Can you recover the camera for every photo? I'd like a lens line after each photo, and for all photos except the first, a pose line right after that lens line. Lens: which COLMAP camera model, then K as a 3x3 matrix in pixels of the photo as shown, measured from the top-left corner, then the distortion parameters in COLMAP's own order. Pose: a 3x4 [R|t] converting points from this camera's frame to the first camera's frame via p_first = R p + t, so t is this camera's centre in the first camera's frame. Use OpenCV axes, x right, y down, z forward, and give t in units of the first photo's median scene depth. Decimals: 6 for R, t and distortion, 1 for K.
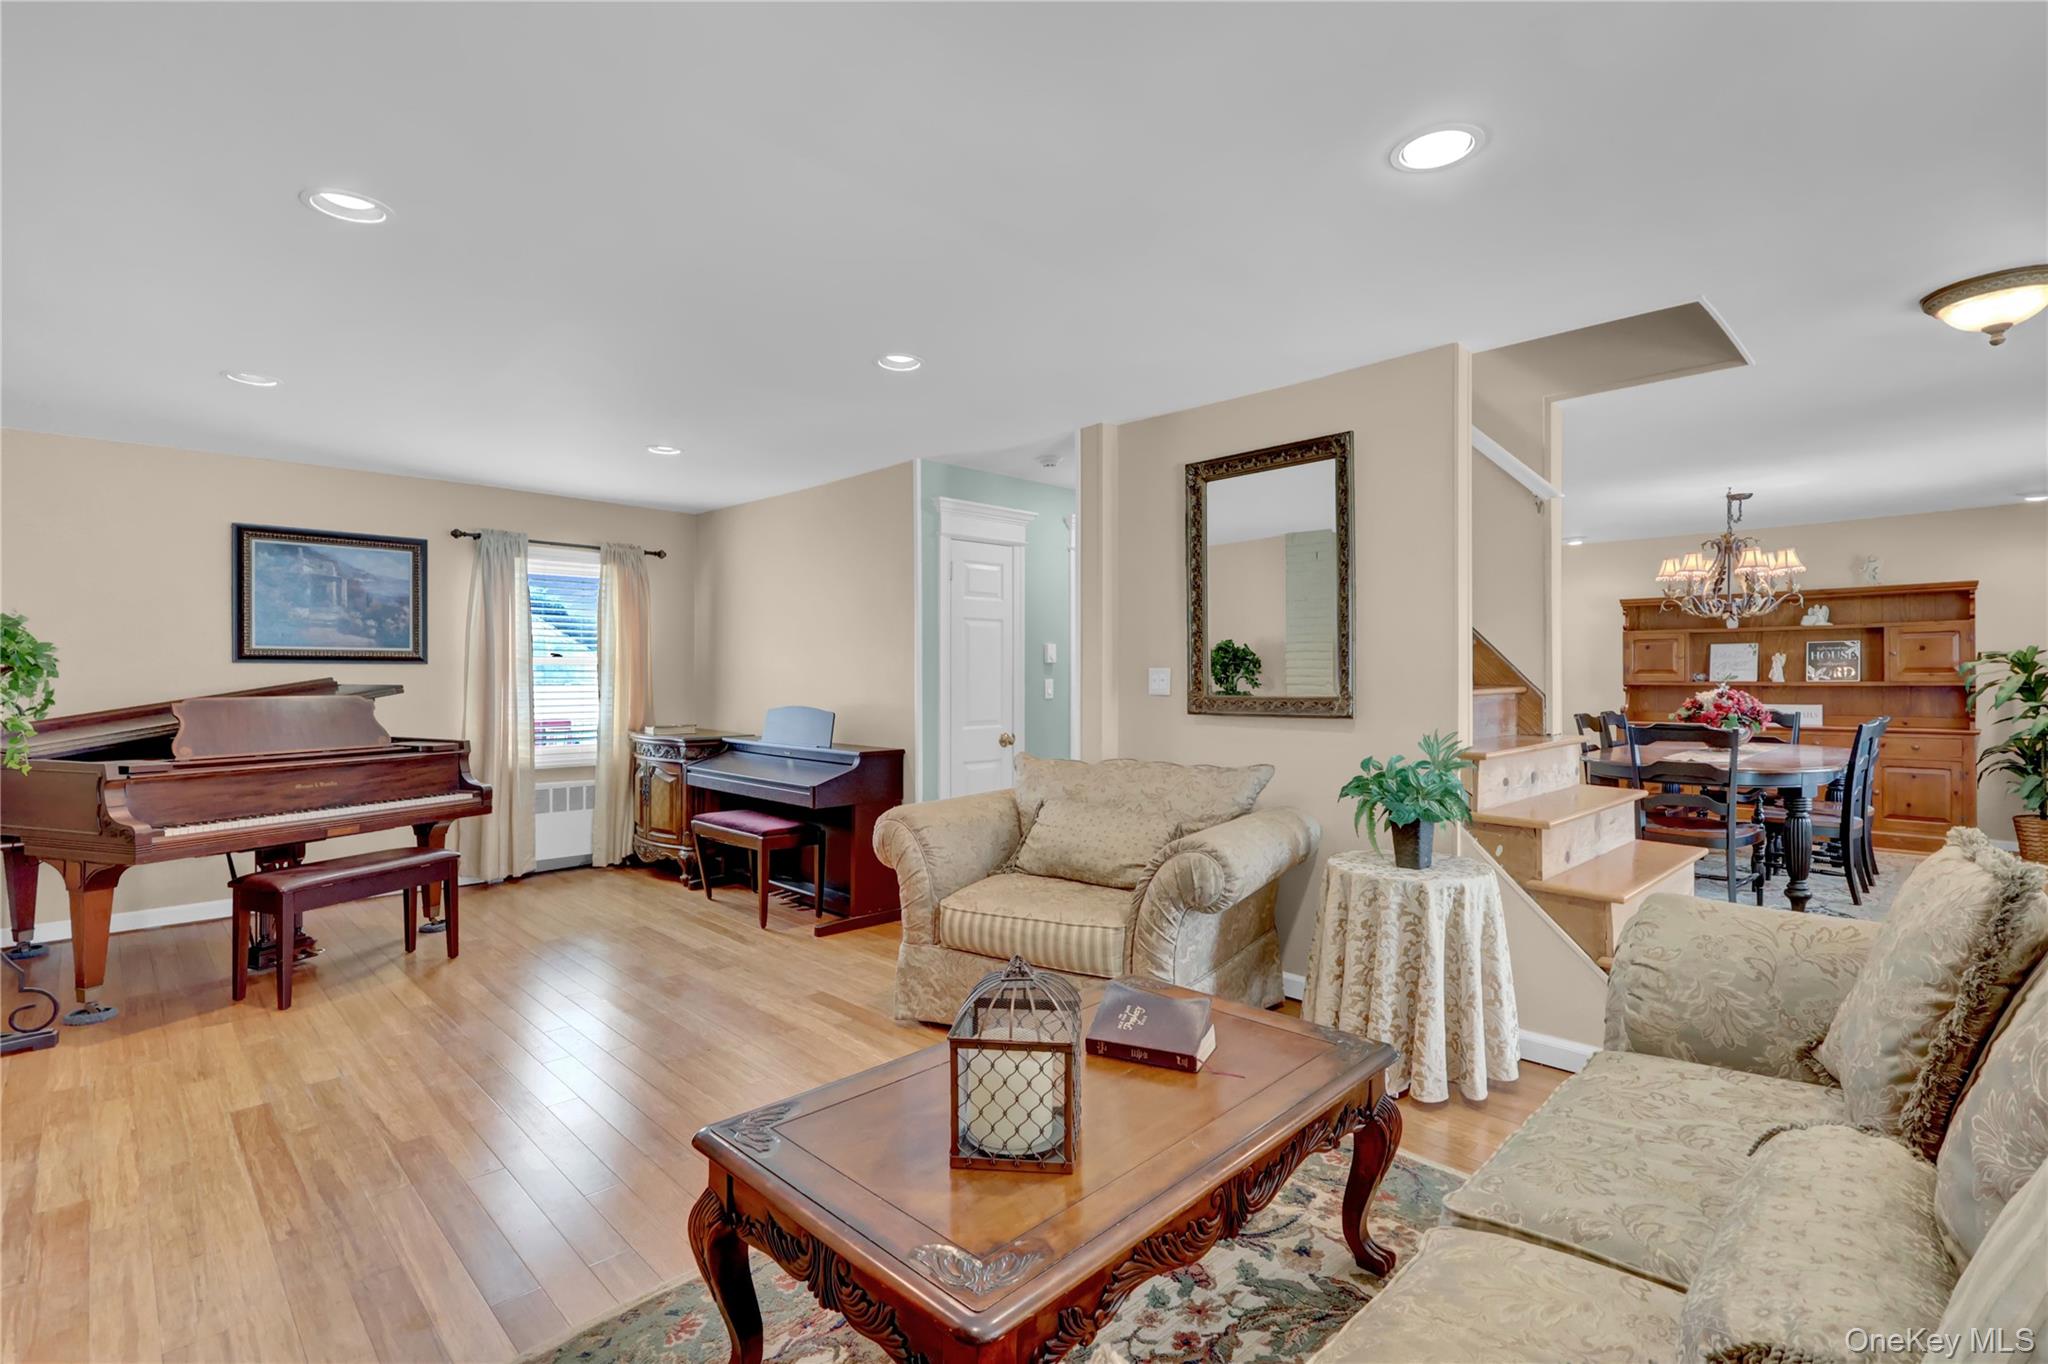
lens RADIAL K [[944.6, 0, 1022.8], [0, 944.6, 676.9], [0, 0, 1]] dist [0.001234, 0.000266]
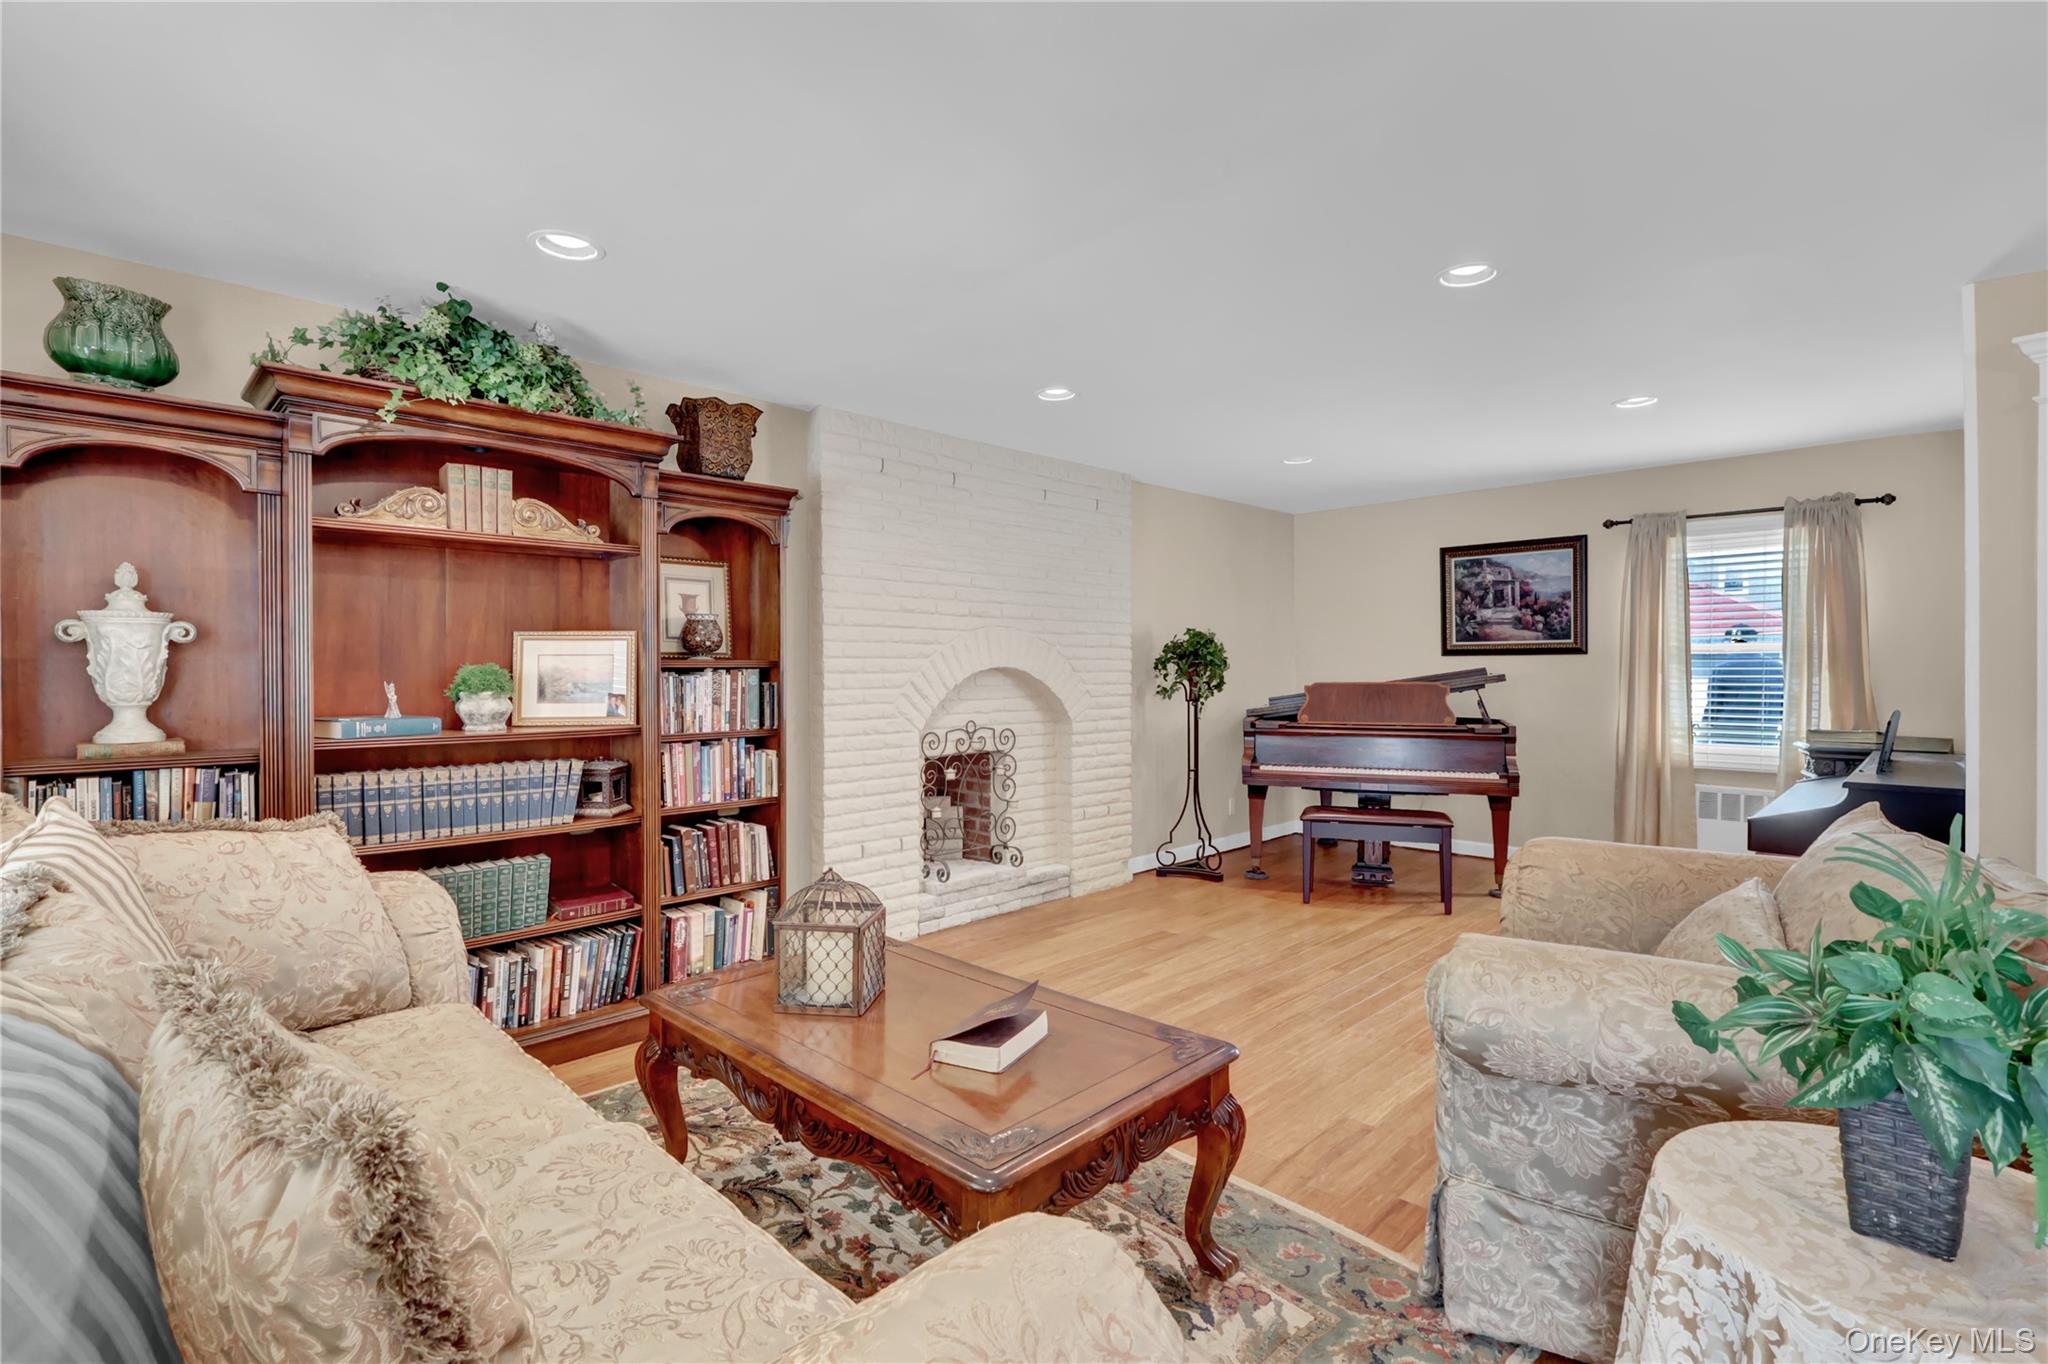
lens RADIAL K [[944.6, 0, 1022.8], [0, 944.6, 676.9], [0, 0, 1]] dist [0.001234, 0.000266]
pose [[0.008646, 0.010221, -0.999910, 0.435880], [0.004451, 0.999937, 0.010260, -0.002283], [0.999953, -0.004540, 0.008600, 0.397962]]
